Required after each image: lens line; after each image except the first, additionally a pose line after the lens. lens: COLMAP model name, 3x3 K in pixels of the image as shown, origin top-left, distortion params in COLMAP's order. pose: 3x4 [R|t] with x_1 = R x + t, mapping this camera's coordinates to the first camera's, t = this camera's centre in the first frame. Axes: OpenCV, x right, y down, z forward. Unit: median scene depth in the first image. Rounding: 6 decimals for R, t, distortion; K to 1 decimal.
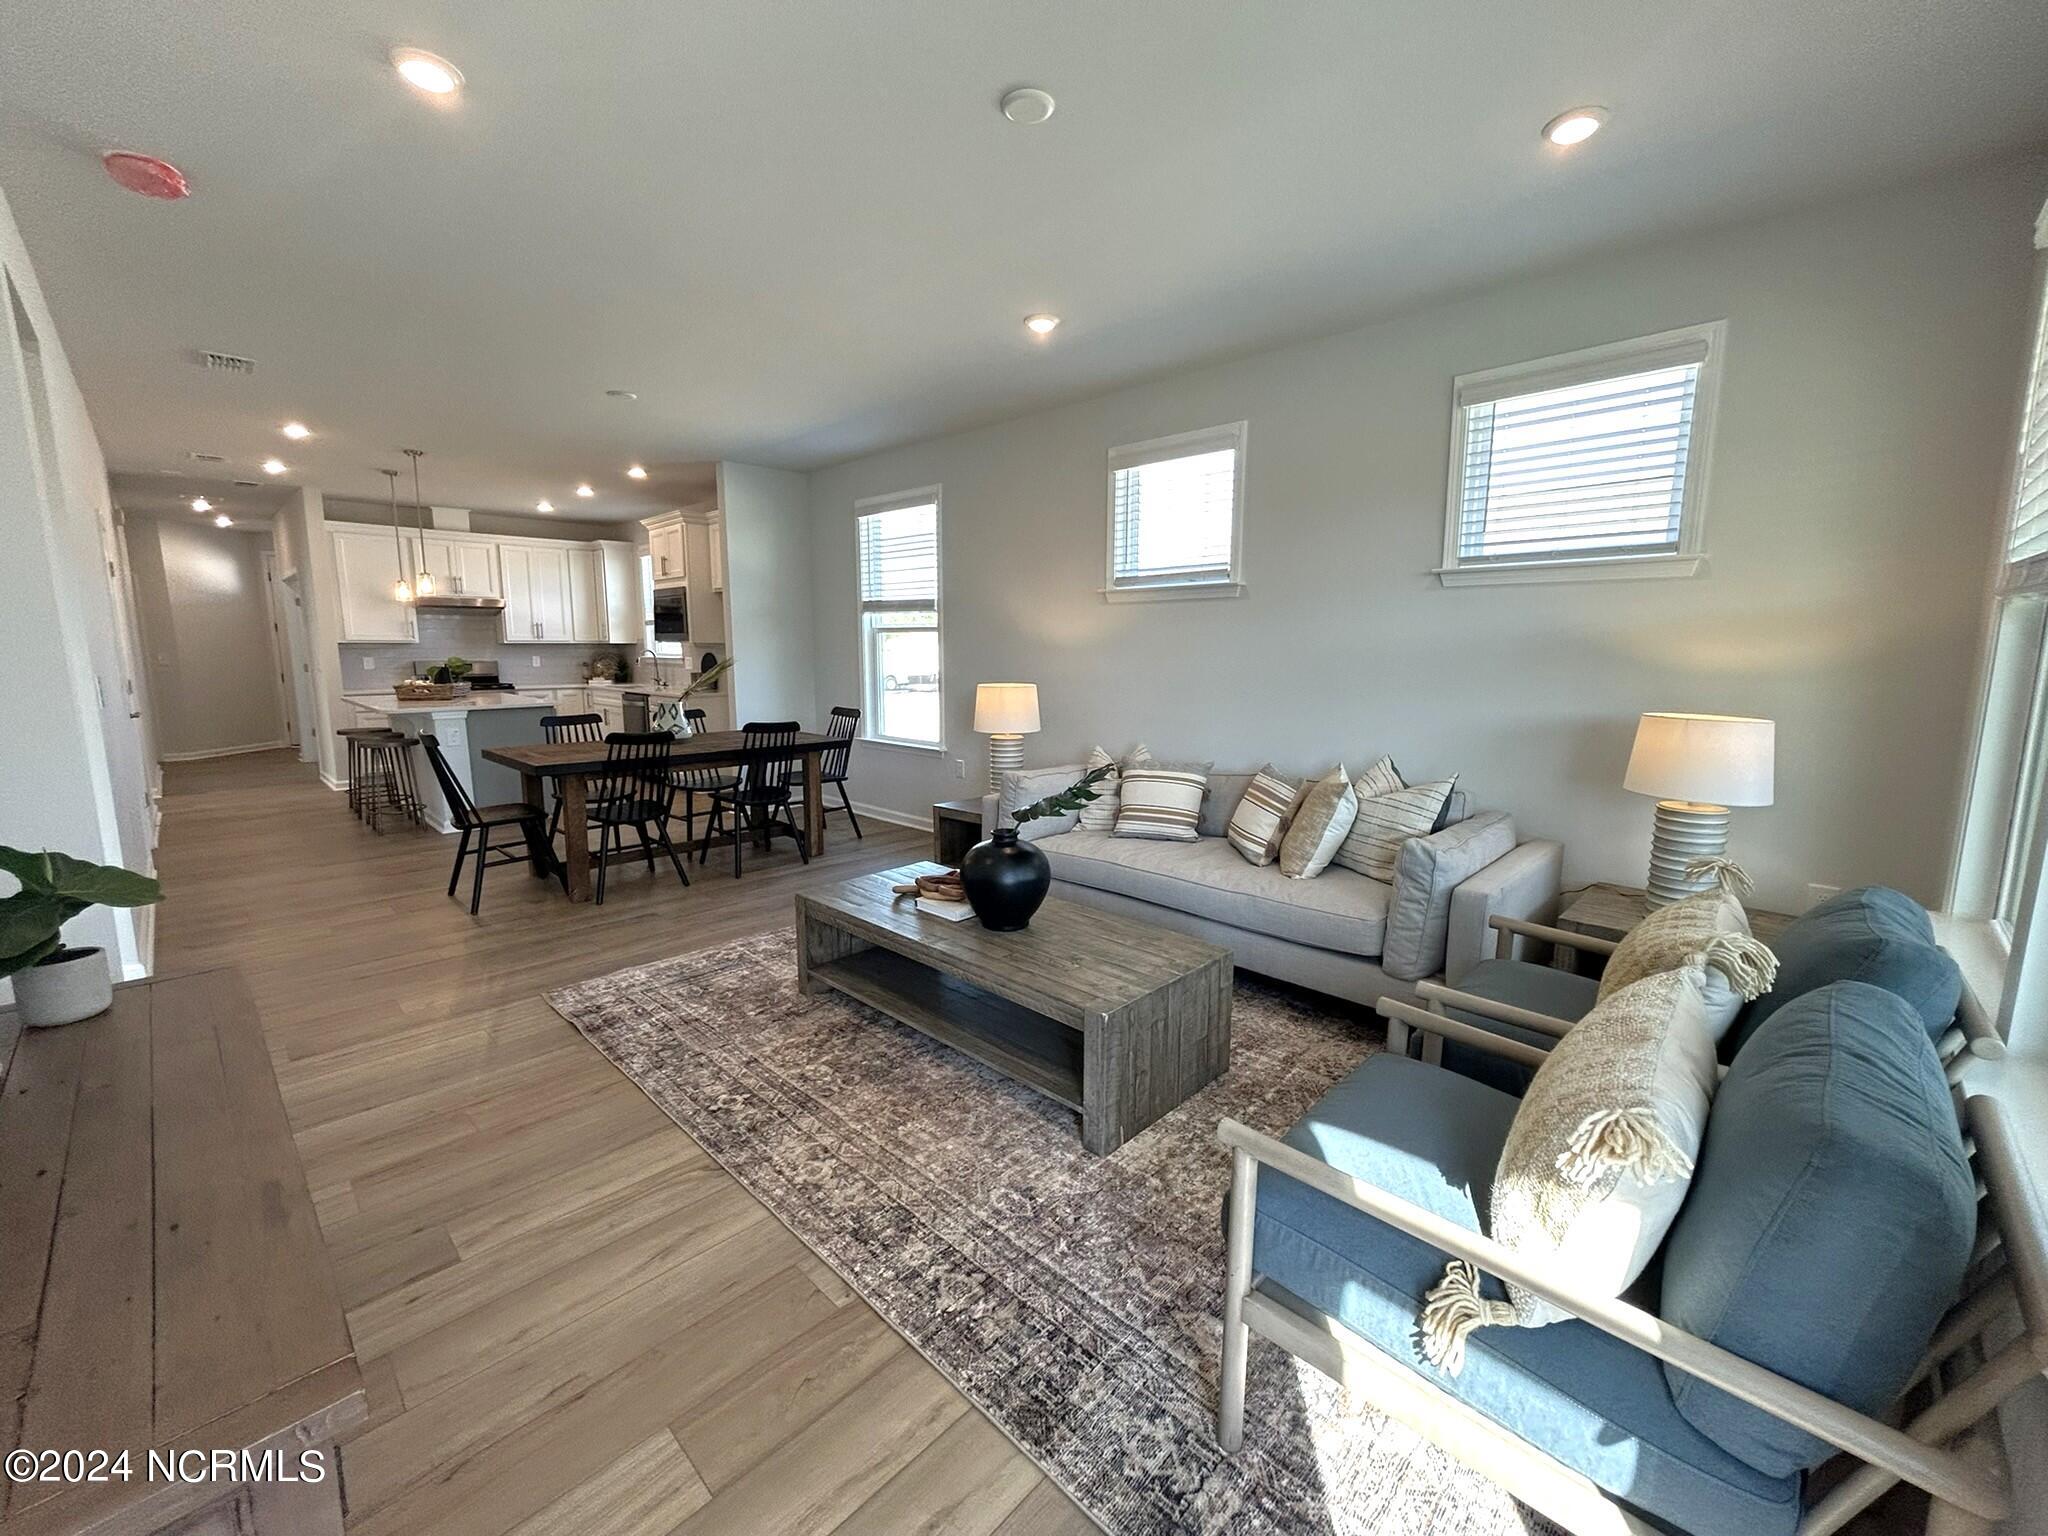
lens RADIAL K [[831.9, 0, 1030.8], [0, 831.9, 761.2], [0, 0, 1]] dist [-0.009322, 0.008506]
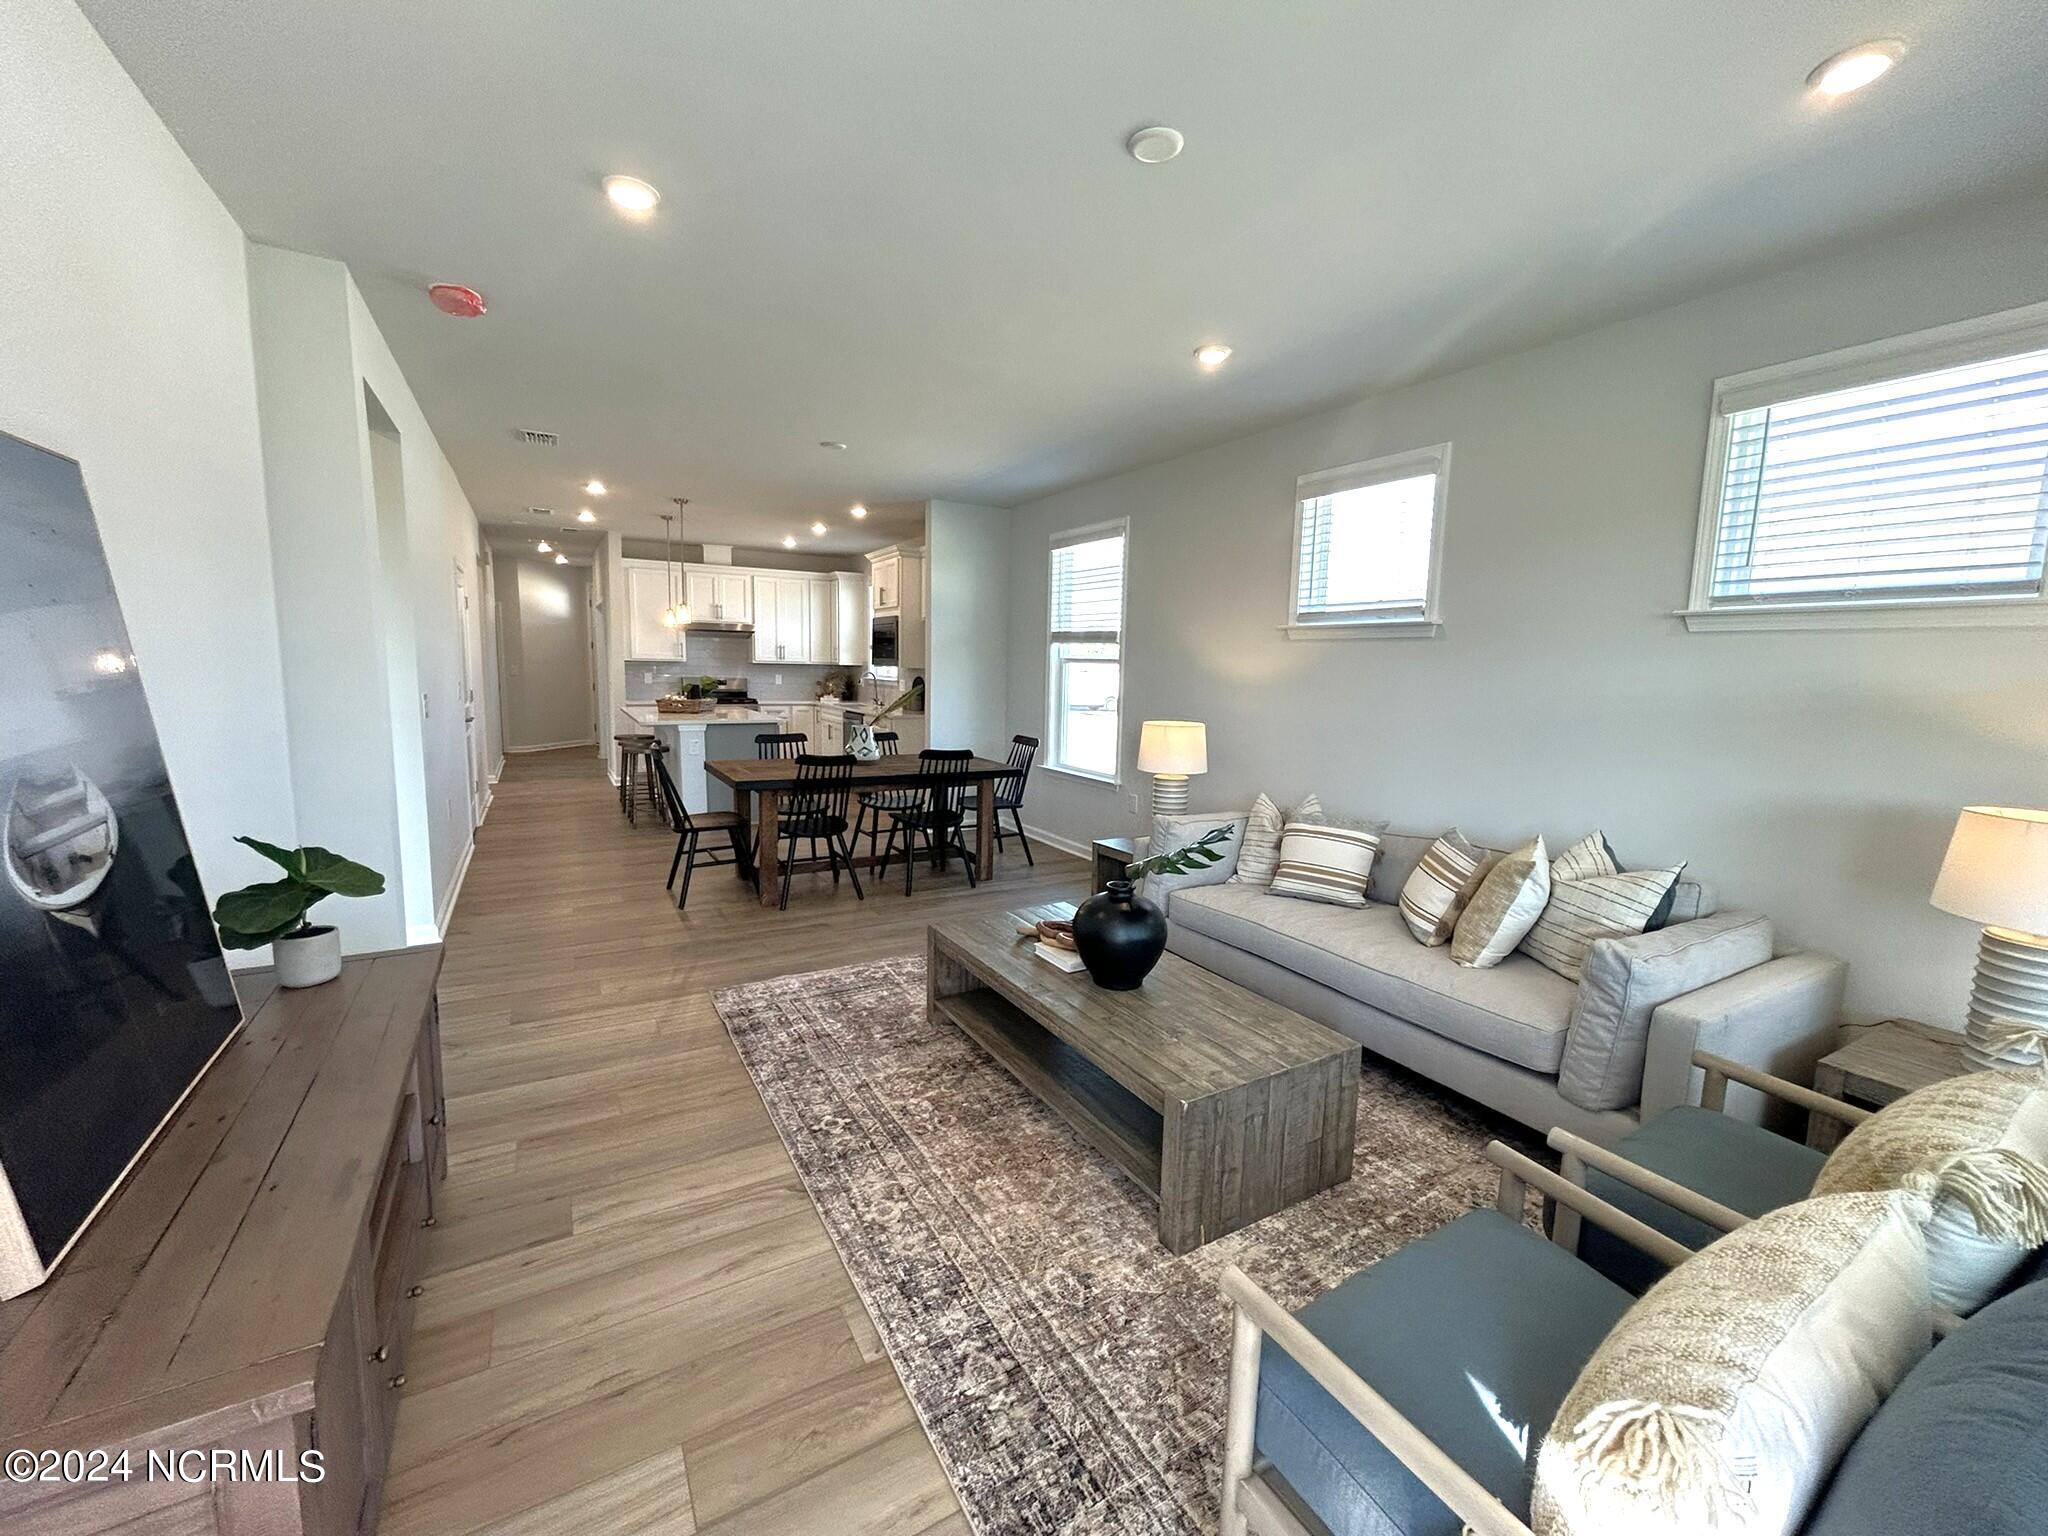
lens RADIAL K [[831.9, 0, 1030.8], [0, 831.9, 761.2], [0, 0, 1]] dist [-0.009322, 0.008506]
pose [[0.962666, 0.051691, -0.265709, 0.100416], [-0.058083, 0.998179, -0.016250, -0.032172], [0.264385, 0.031077, 0.963916, 0.034874]]
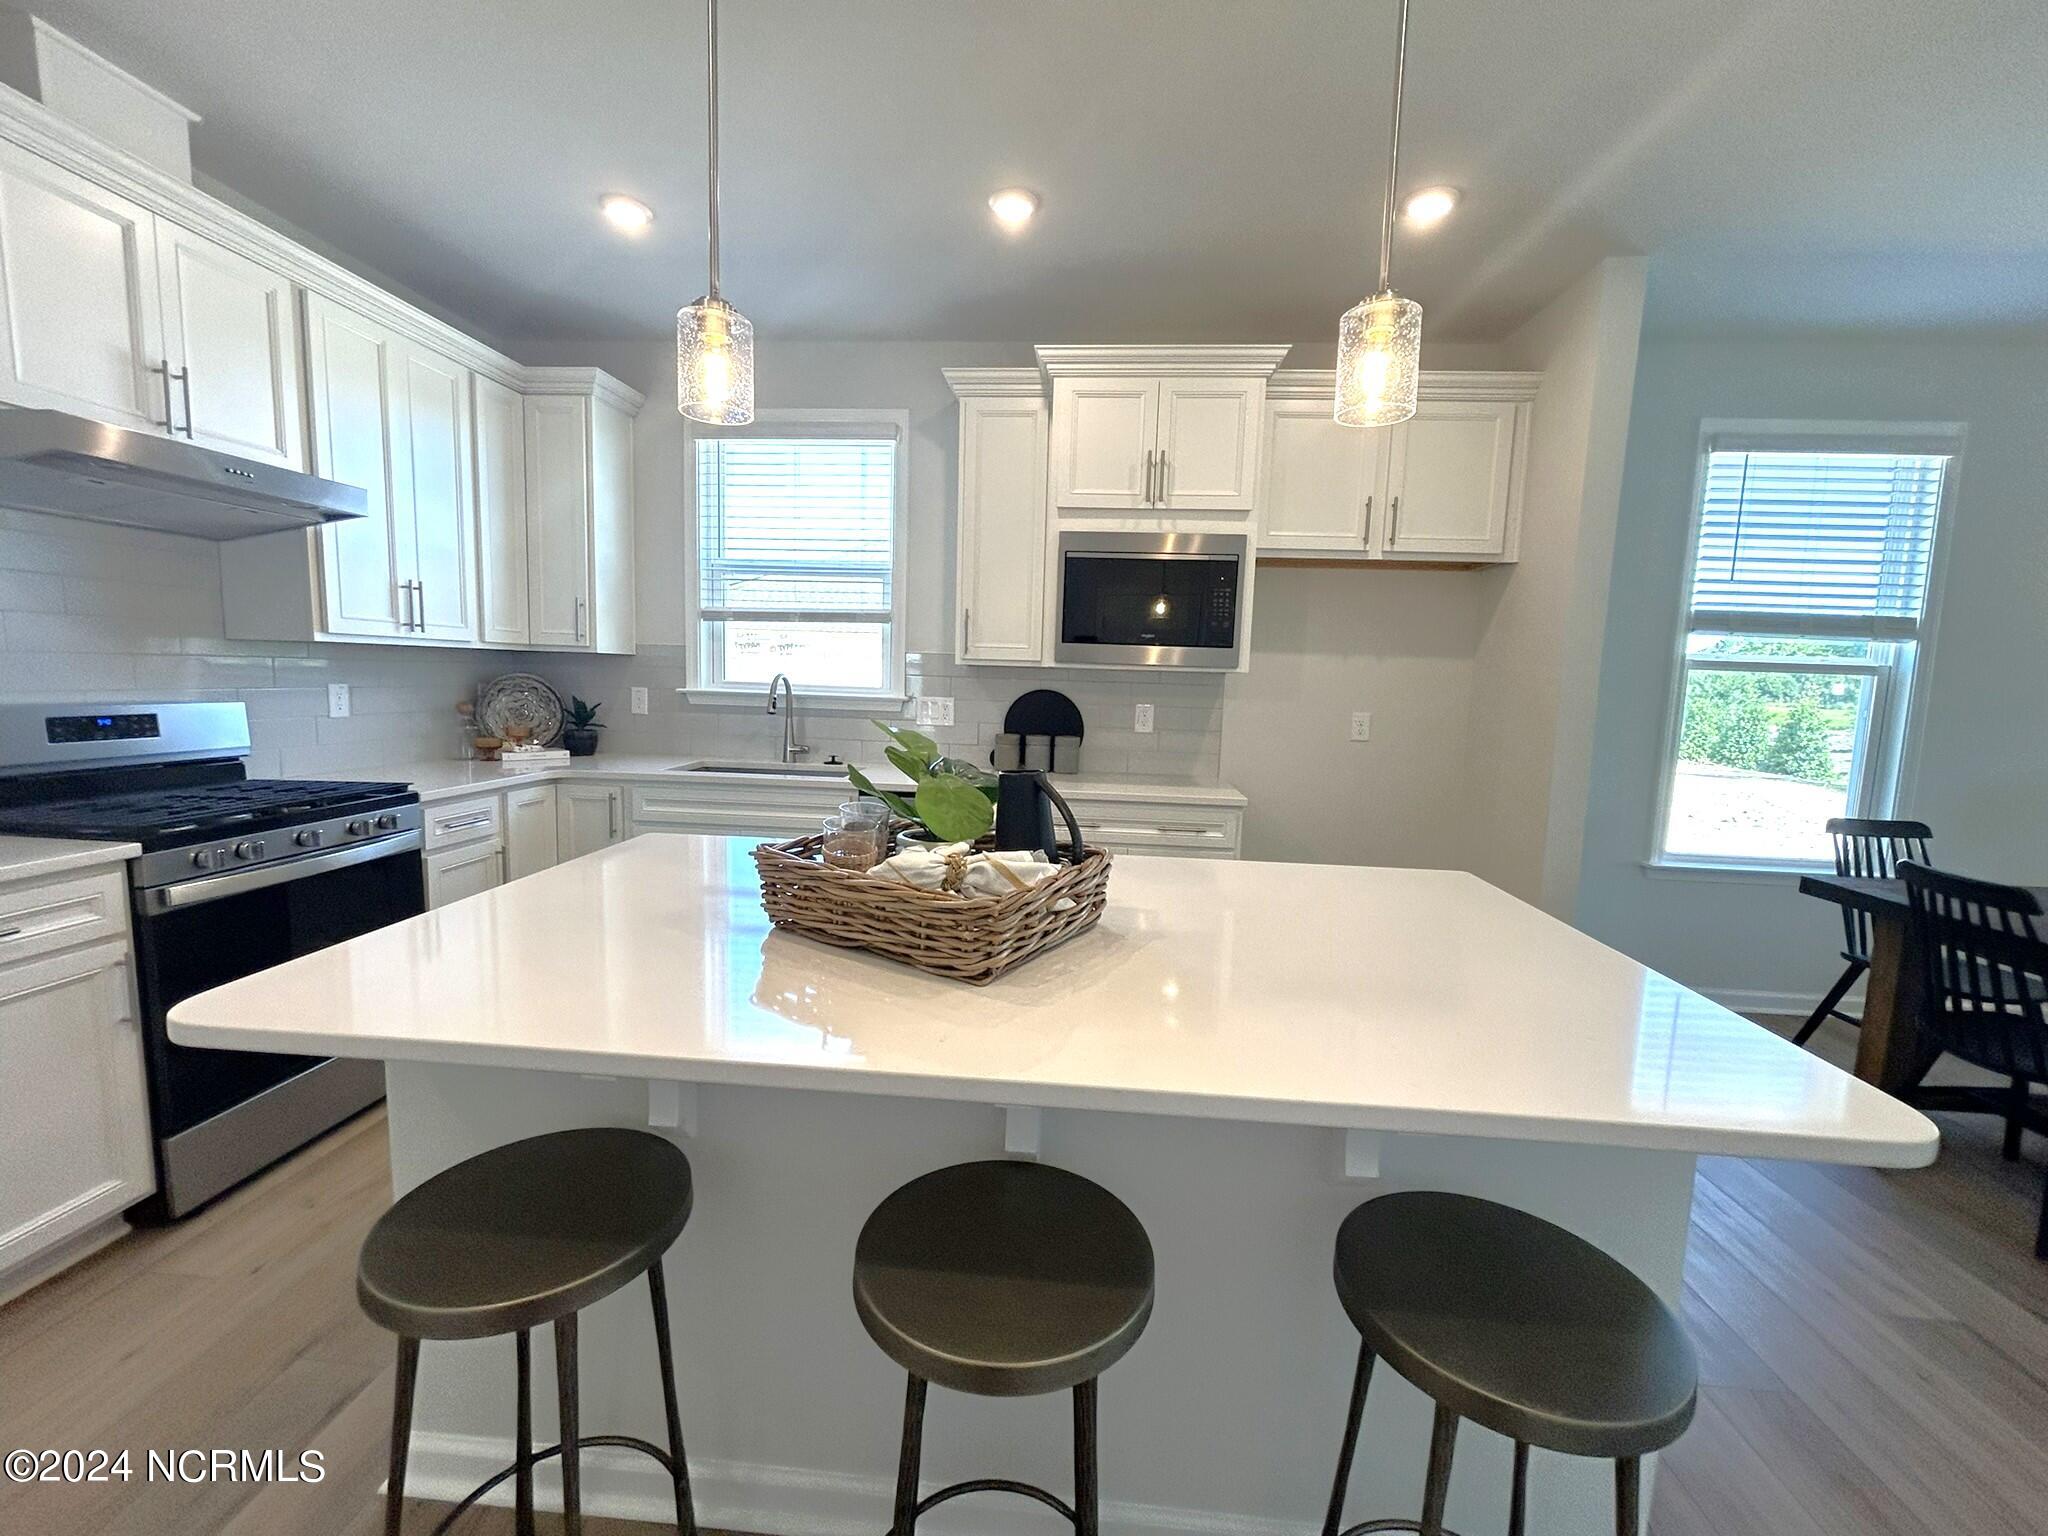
lens RADIAL K [[831.9, 0, 1030.8], [0, 831.9, 761.2], [0, 0, 1]] dist [-0.009322, 0.008506]
pose [[0.758616, -0.050971, 0.649541, -1.707351], [0.058991, 0.998214, 0.009435, -0.243401], [-0.648862, 0.031159, 0.760268, 1.698863]]
